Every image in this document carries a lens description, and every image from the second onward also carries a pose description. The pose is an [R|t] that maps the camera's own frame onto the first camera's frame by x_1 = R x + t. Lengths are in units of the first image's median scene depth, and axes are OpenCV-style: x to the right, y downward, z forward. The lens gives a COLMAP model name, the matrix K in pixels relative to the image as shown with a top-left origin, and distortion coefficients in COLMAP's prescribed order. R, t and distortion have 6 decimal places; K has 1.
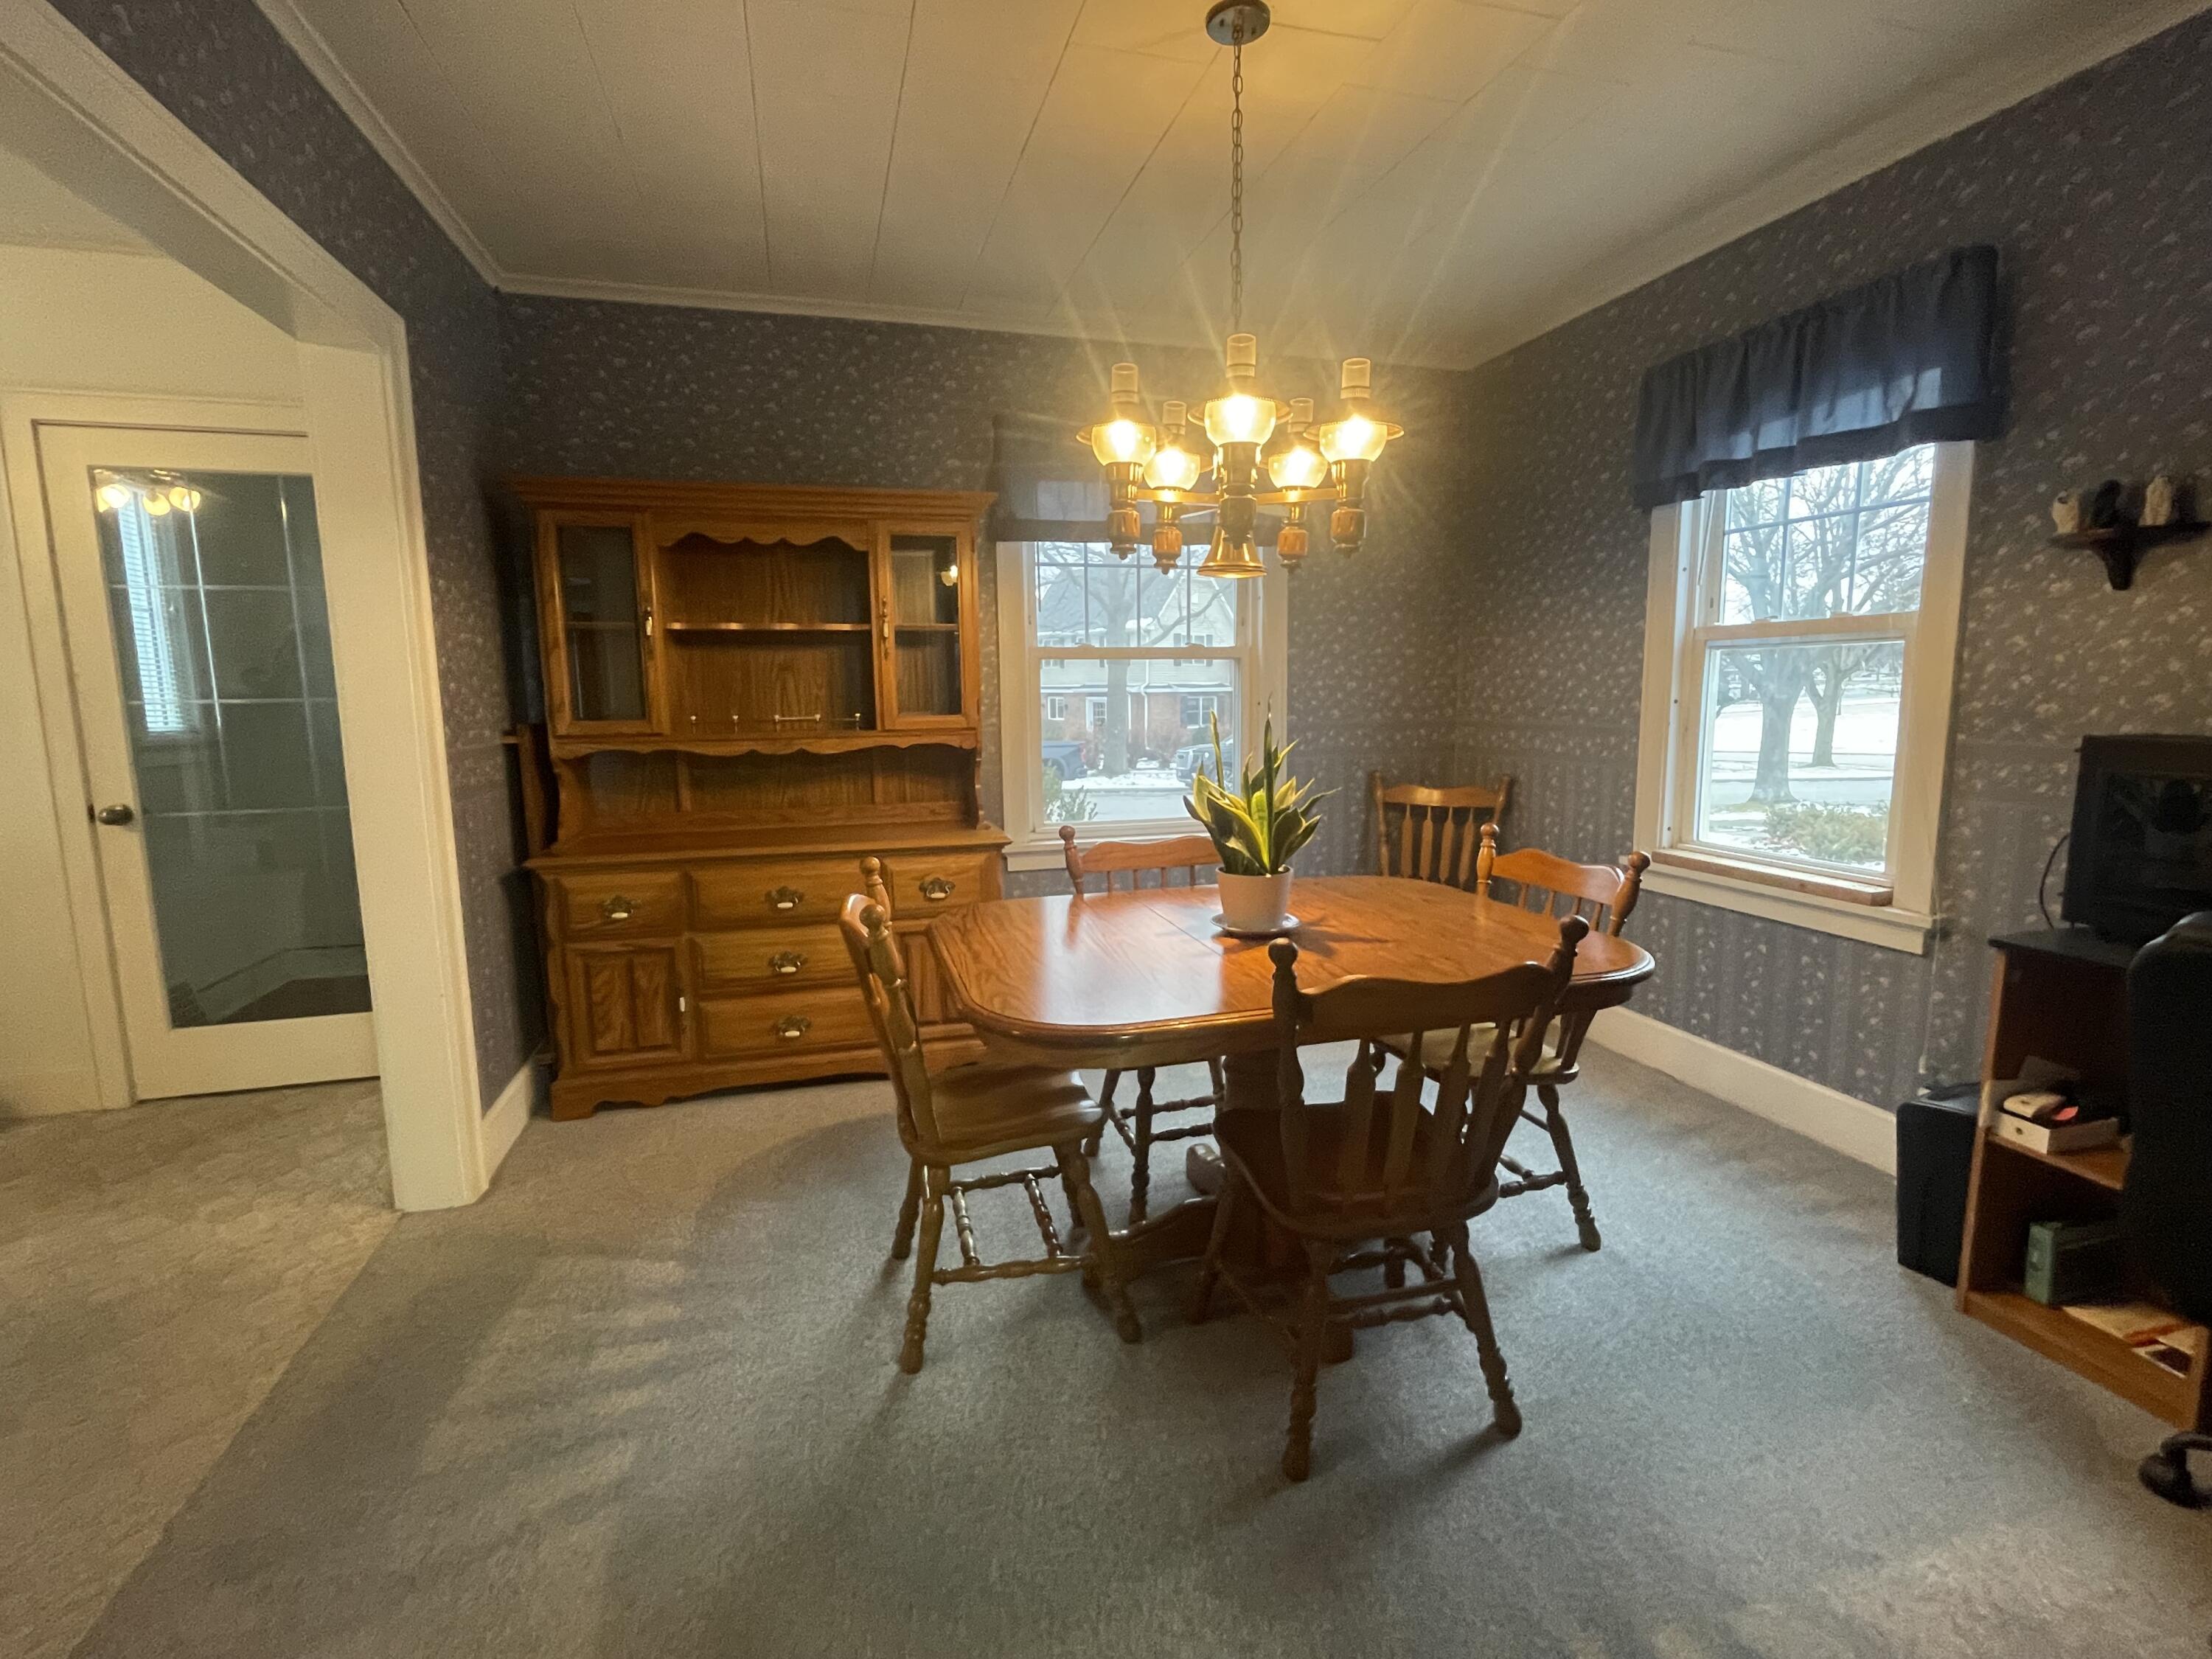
lens RADIAL K [[1024.7, 0, 1099.9], [0, 1024.7, 824.0], [0, 0, 1]] dist [-0.002489, -0.000643]
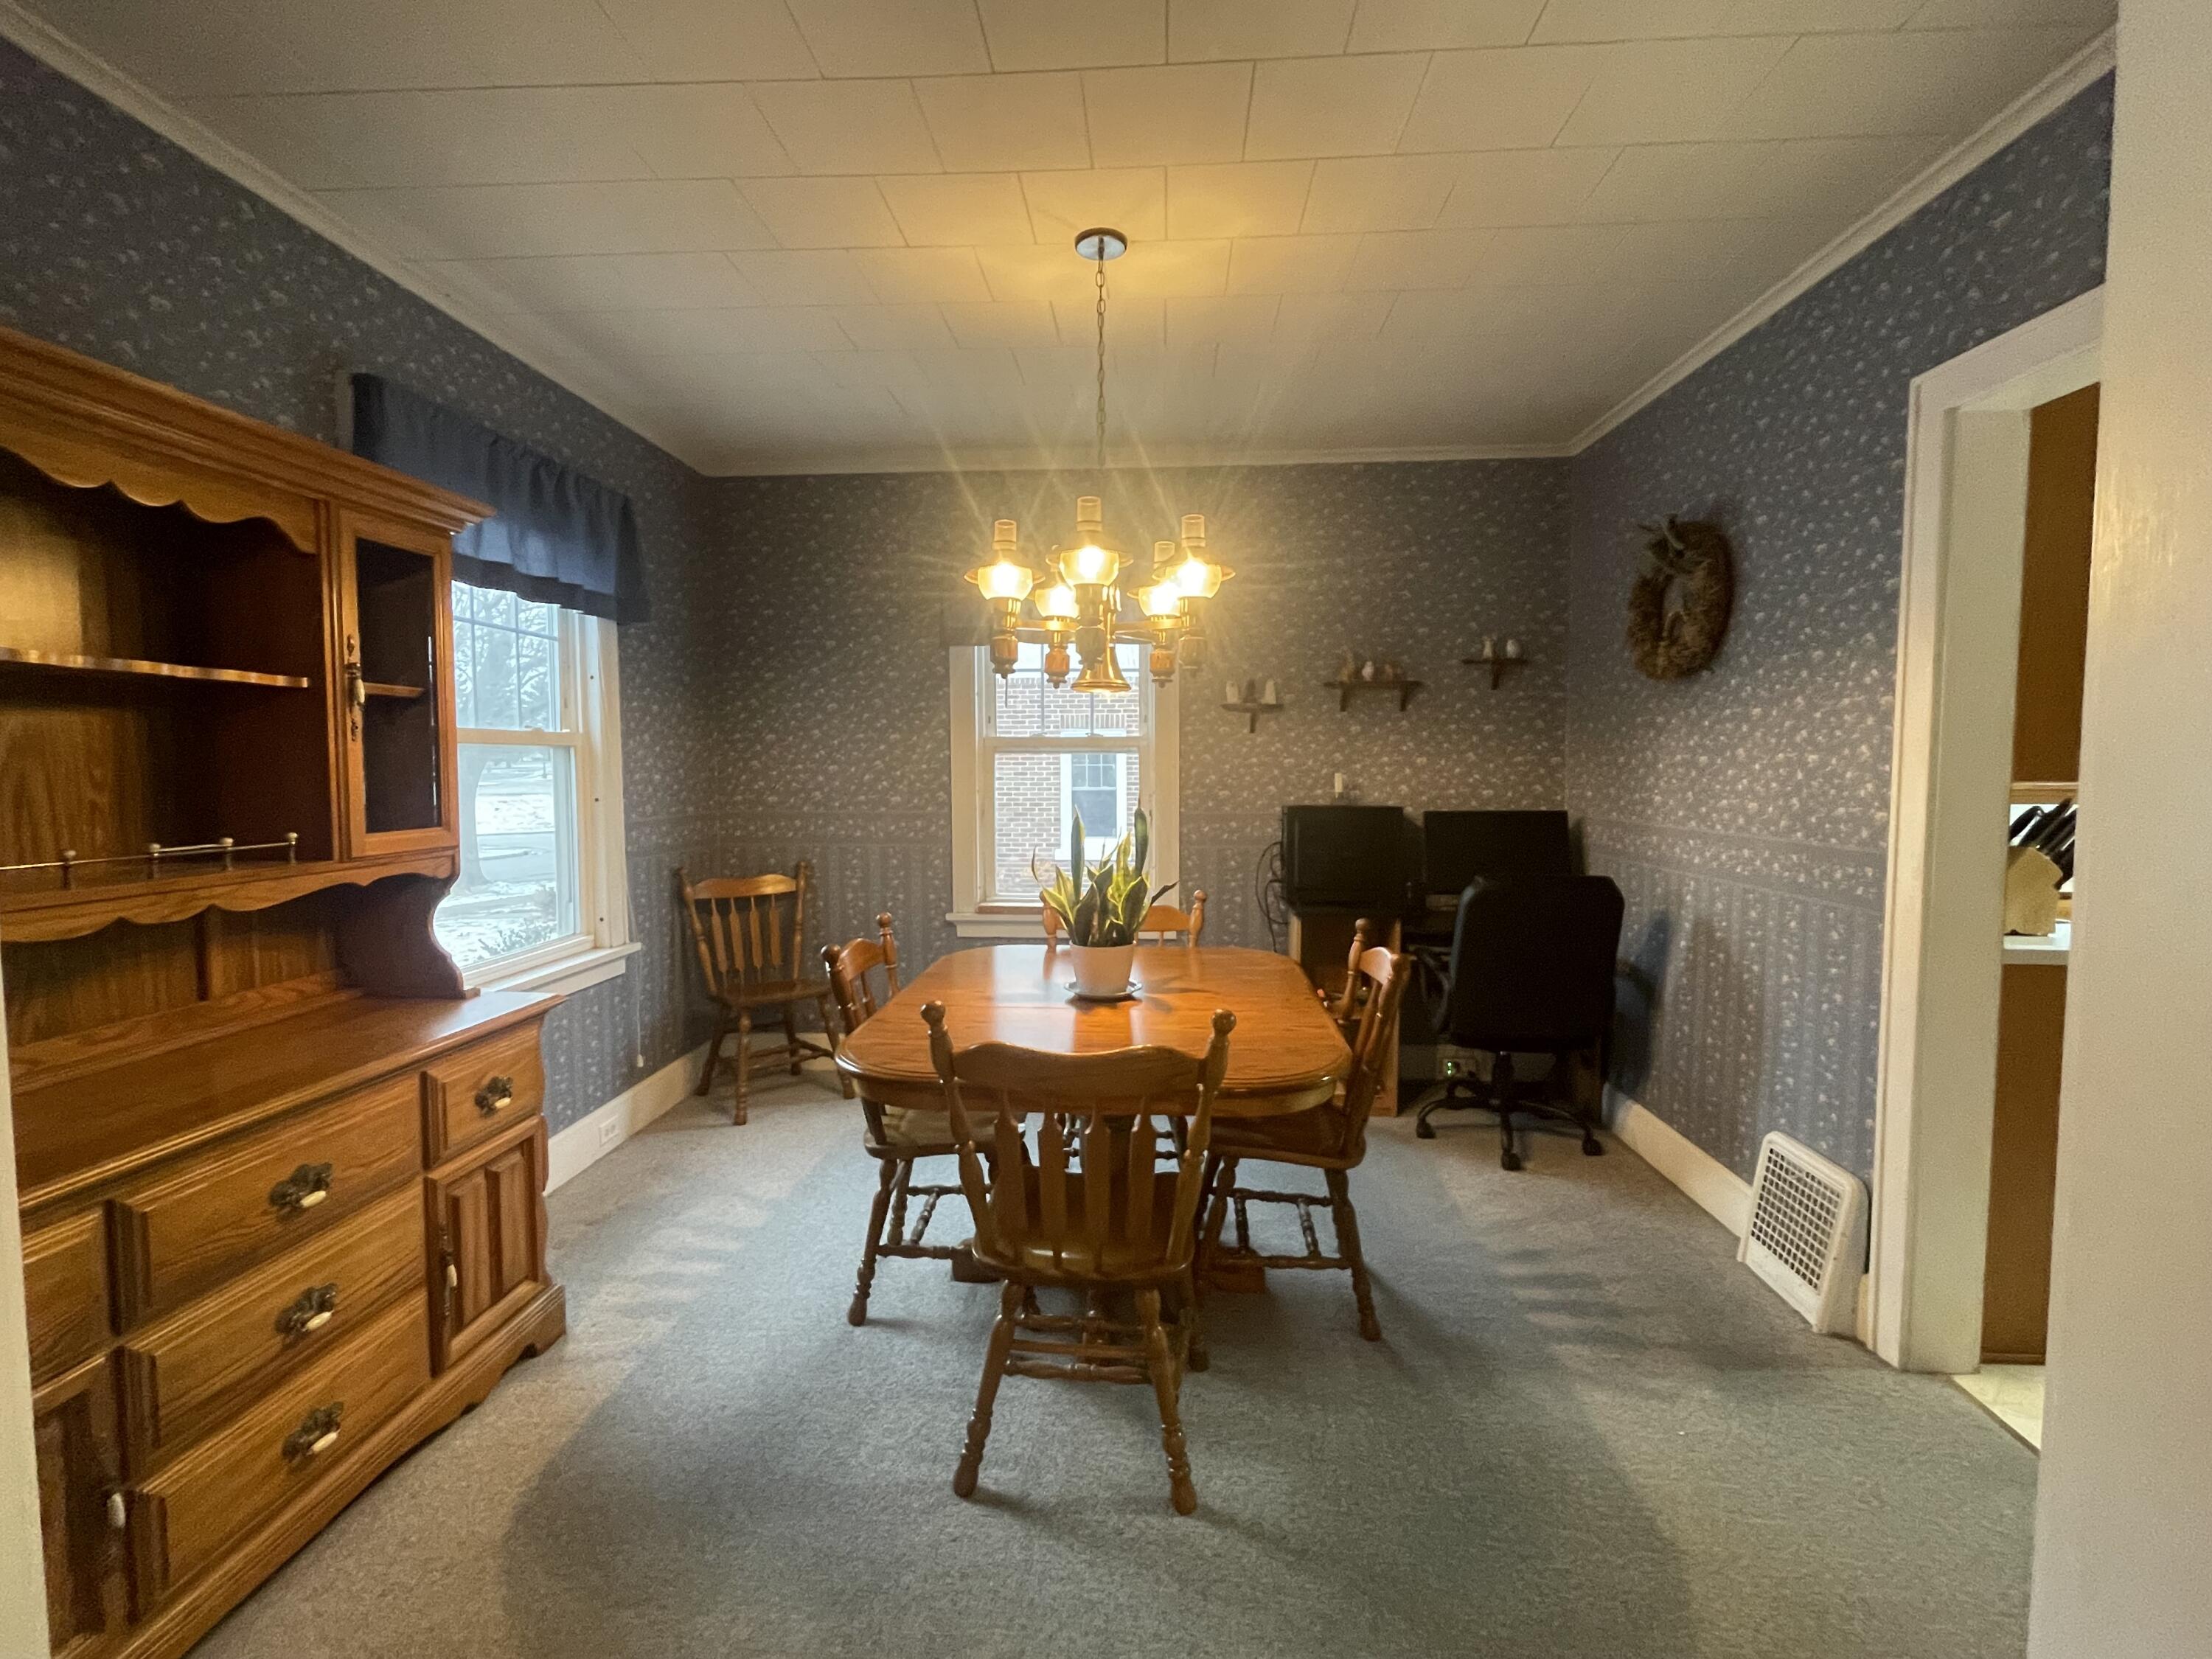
lens RADIAL K [[1024.6, 0, 1099.8], [0, 1024.6, 827.2], [0, 0, 1]] dist [-0.000954, -0.001329]
pose [[0.331560, -0.046913, 0.942267, -0.645263], [0.121211, 0.992604, 0.006768, -0.063456], [-0.935615, 0.111969, 0.334794, 0.412943]]
